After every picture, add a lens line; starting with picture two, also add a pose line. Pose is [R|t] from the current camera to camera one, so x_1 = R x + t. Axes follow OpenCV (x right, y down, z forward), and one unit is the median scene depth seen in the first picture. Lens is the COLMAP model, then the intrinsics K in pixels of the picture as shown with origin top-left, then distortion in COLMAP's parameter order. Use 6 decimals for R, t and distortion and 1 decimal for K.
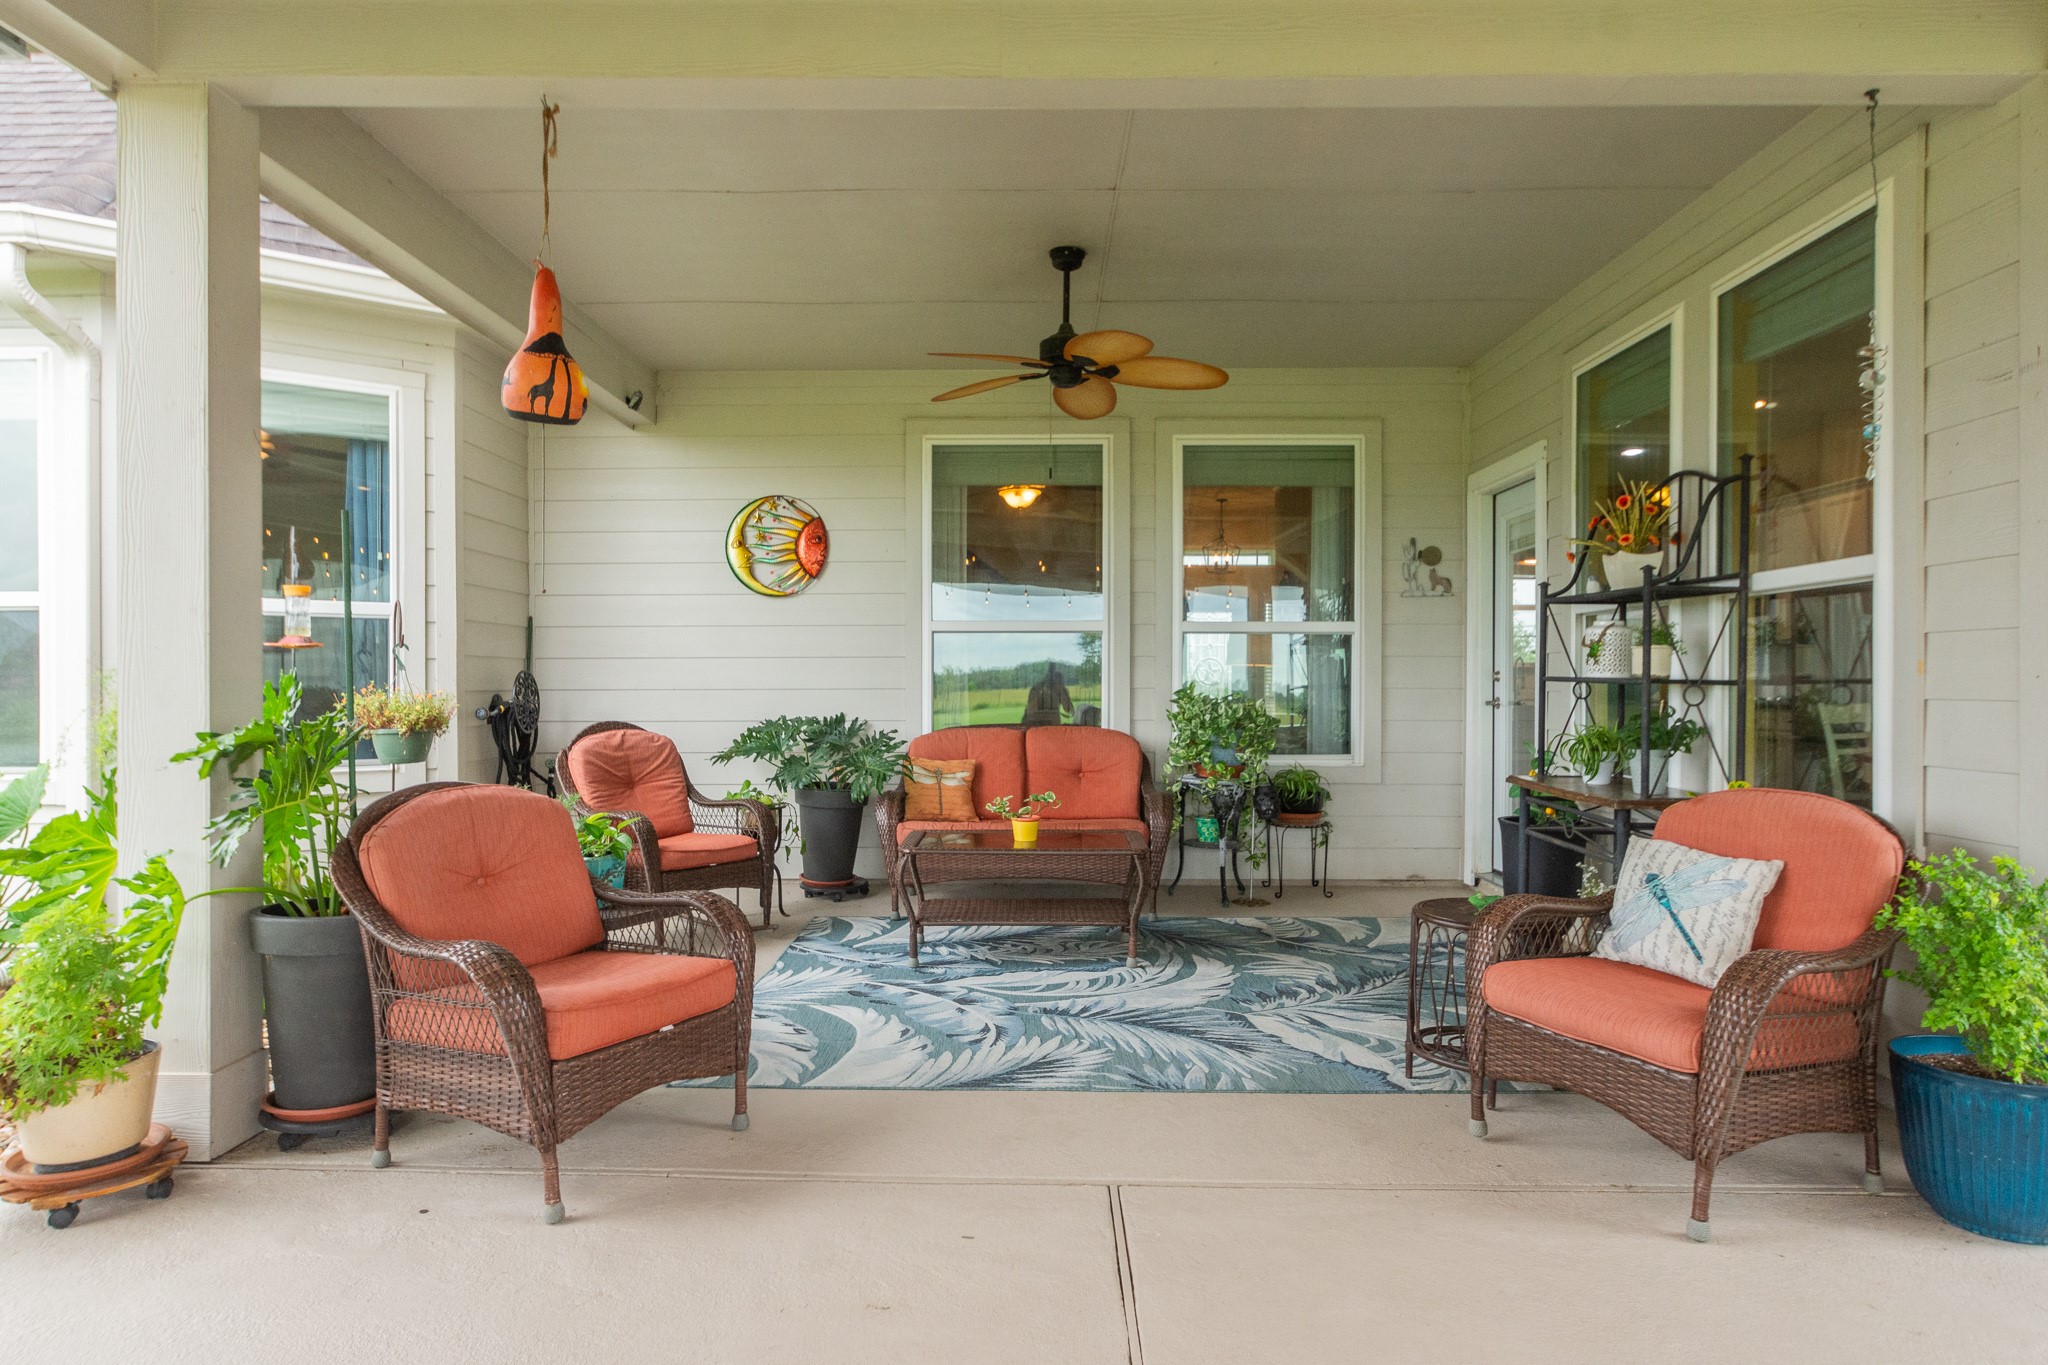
lens RADIAL K [[1149.1, 0, 1018.7], [0, 1149.1, 696.7], [0, 0, 1]] dist [0.006550, 0.001695]
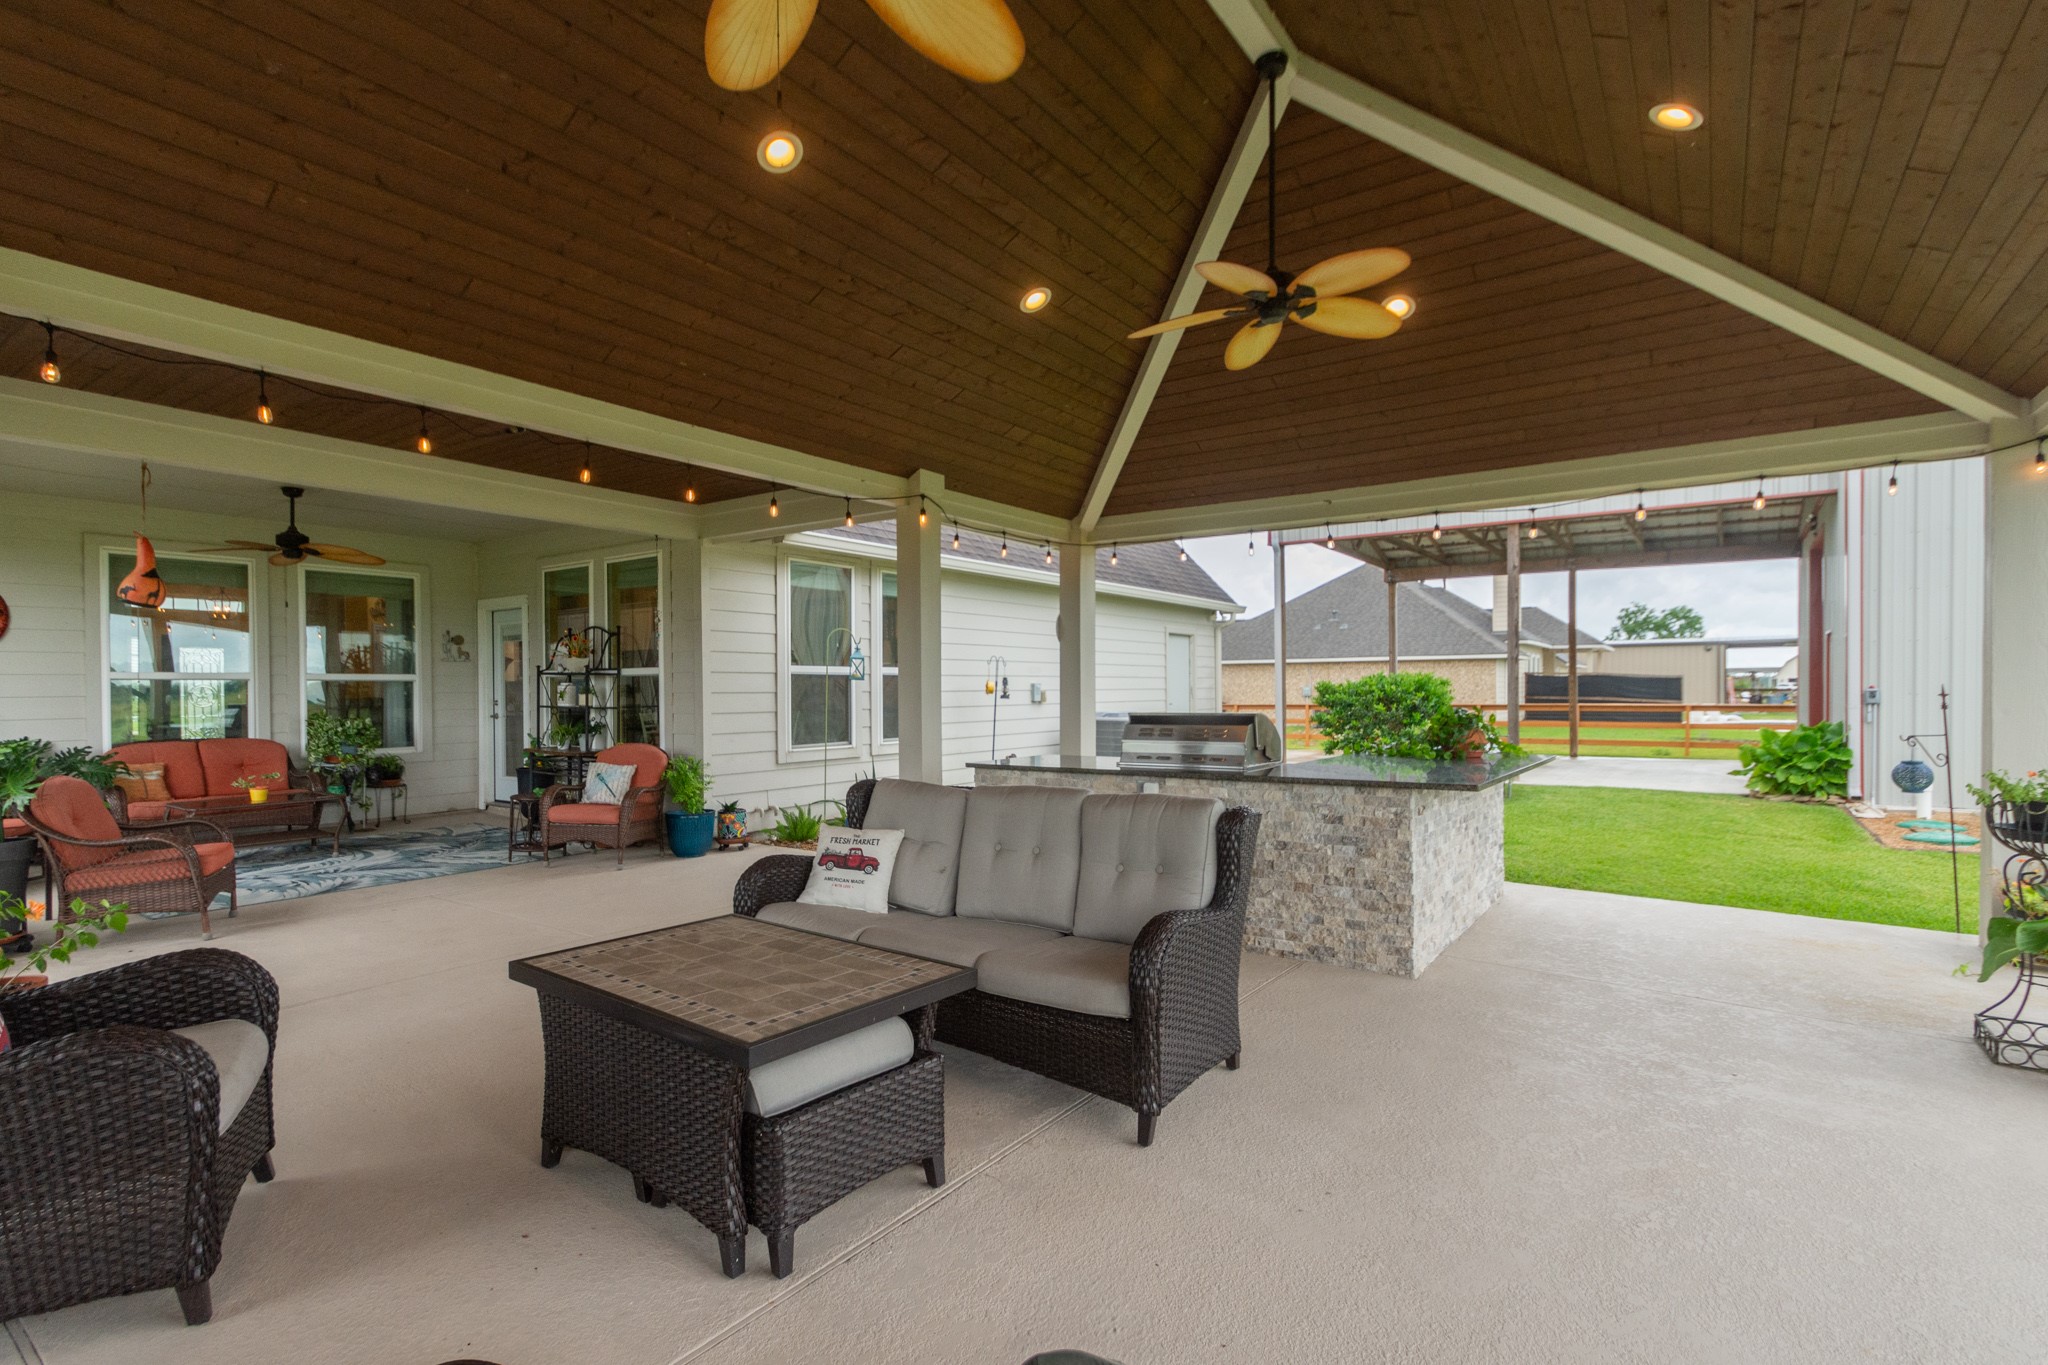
lens RADIAL K [[923.1, 0, 1015.5], [0, 923.1, 696.3], [0, 0, 1]] dist [0.005220, 0.000519]
pose [[0.529157, -0.010892, 0.848454, -0.669278], [0.015201, 0.999879, 0.003355, -0.029361], [-0.848388, 0.011122, 0.529258, -0.879009]]
